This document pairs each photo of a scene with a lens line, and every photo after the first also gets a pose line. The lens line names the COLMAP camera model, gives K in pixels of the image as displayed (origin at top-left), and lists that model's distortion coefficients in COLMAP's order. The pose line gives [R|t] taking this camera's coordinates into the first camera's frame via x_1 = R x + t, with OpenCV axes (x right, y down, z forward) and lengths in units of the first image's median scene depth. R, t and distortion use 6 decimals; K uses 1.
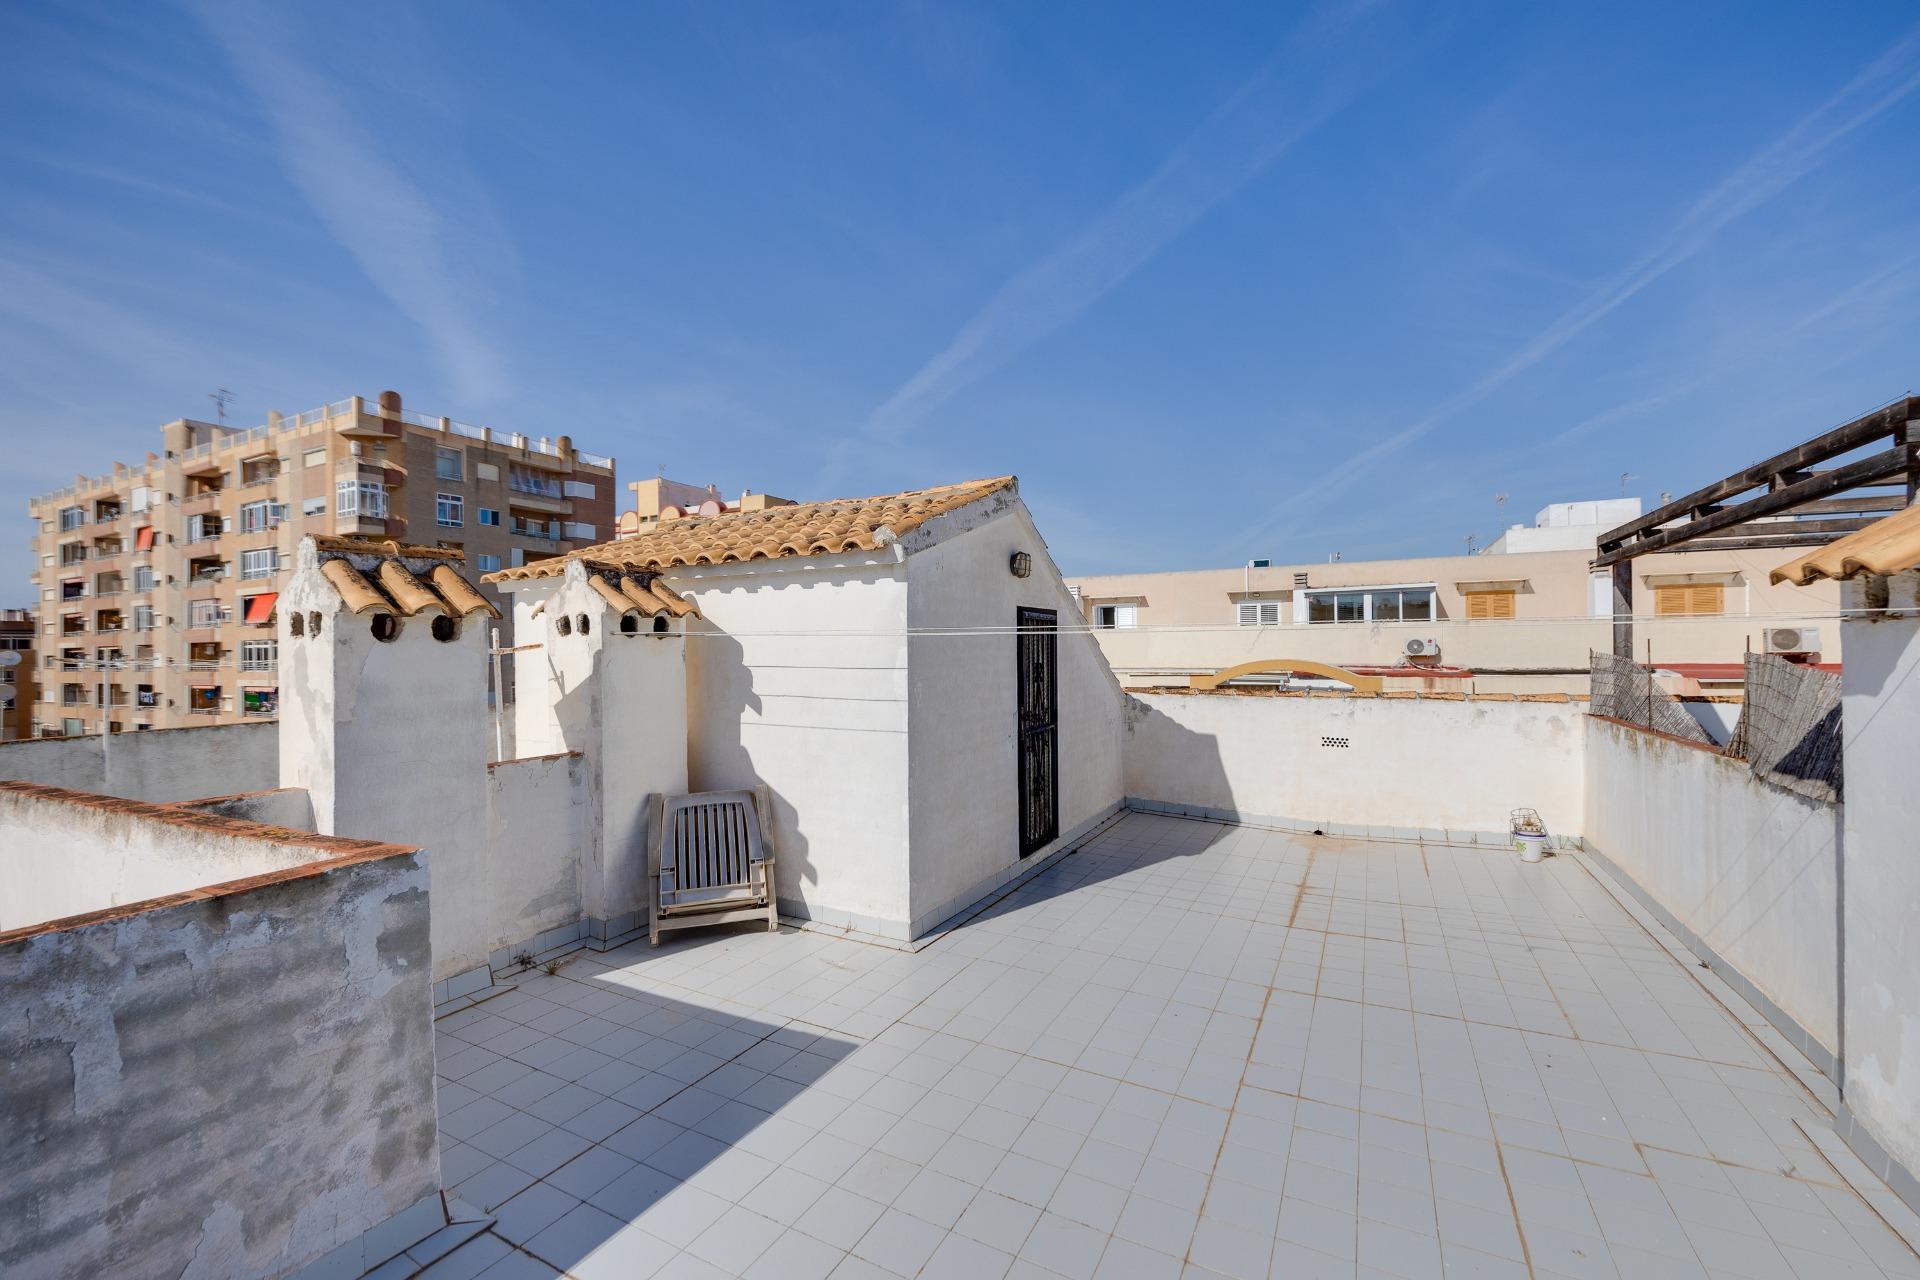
lens RADIAL K [[796.8, 0, 960.0], [0, 796.8, 640.0], [0, 0, 1]] dist [0.000478, -0.000213]
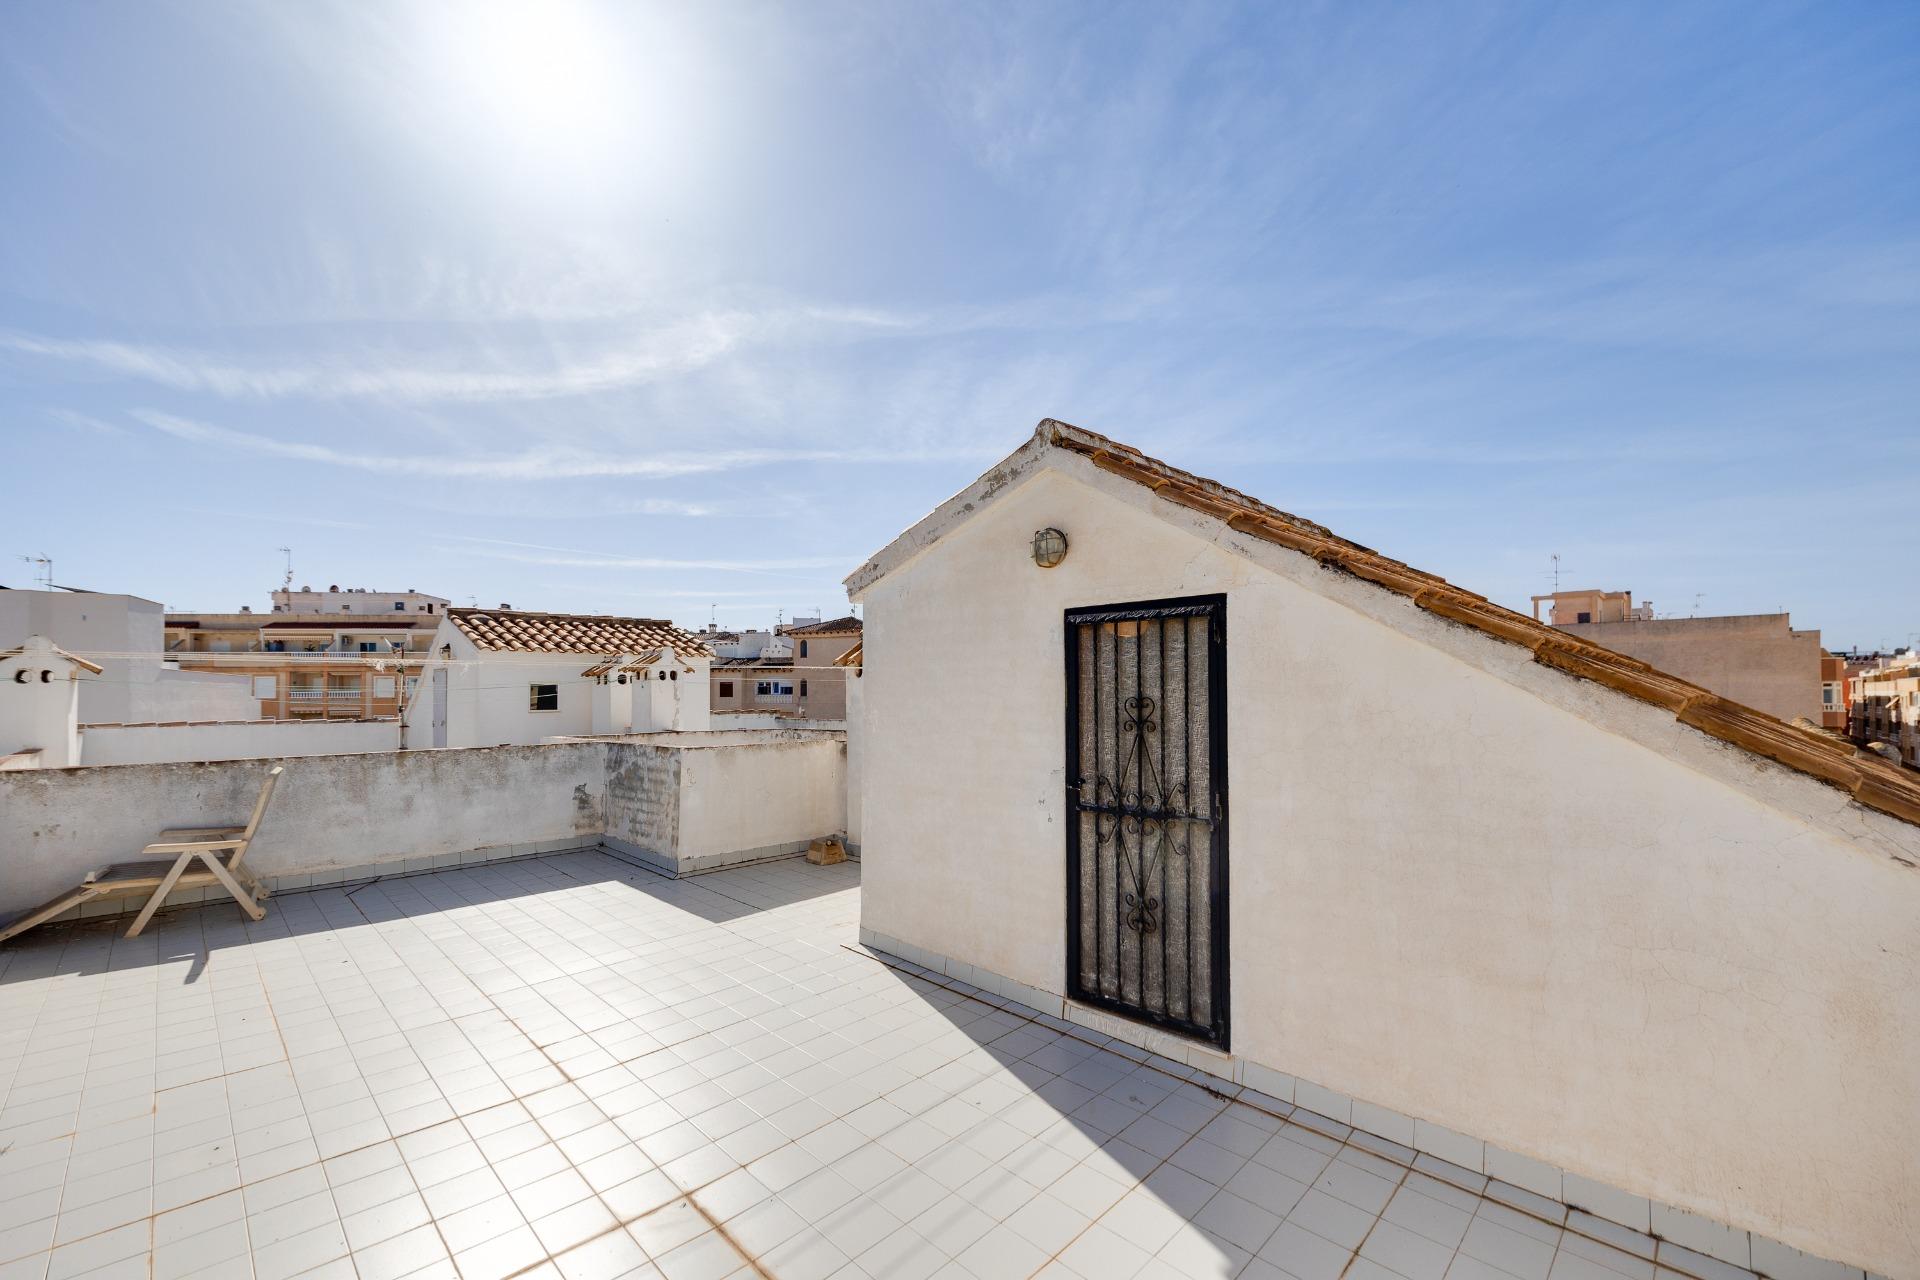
lens RADIAL K [[800.6, 0, 956.4], [0, 800.6, 661.9], [0, 0, 1]] dist [0.001362, 0.000477]
pose [[-0.306646, -0.029888, -0.951354, 0.895668], [0.015204, 0.999226, -0.036293, 0.029697], [0.951702, -0.025594, -0.305954, 1.371275]]
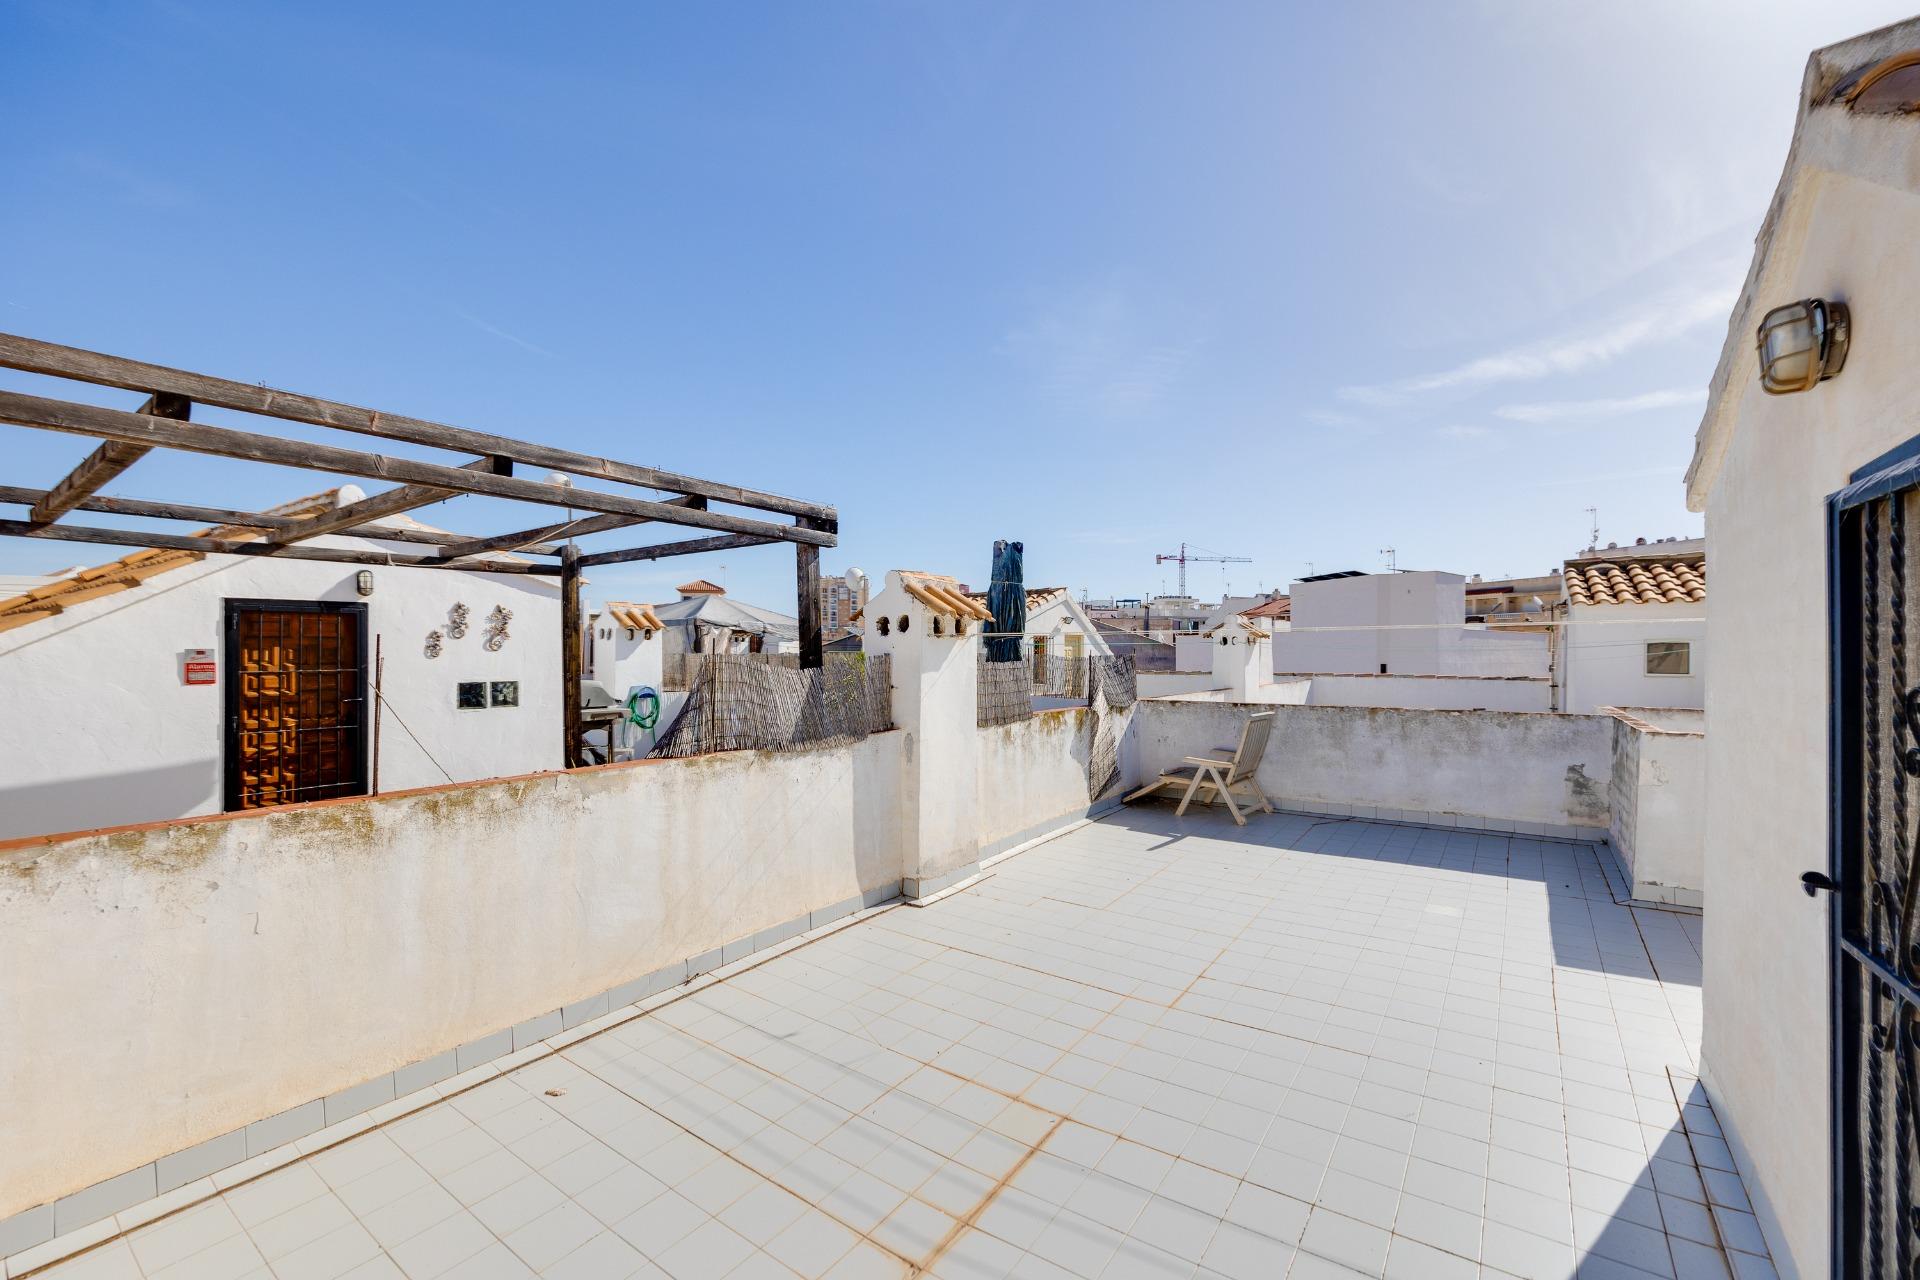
lens RADIAL K [[796.8, 0, 960.0], [0, 796.8, 640.0], [0, 0, 1]] dist [0.000478, -0.000213]
pose [[-0.990385, 0.006050, 0.138204, 0.421449], [0.002790, 0.999714, -0.023771, 0.026576], [-0.138308, -0.023157, -0.990118, 1.625160]]
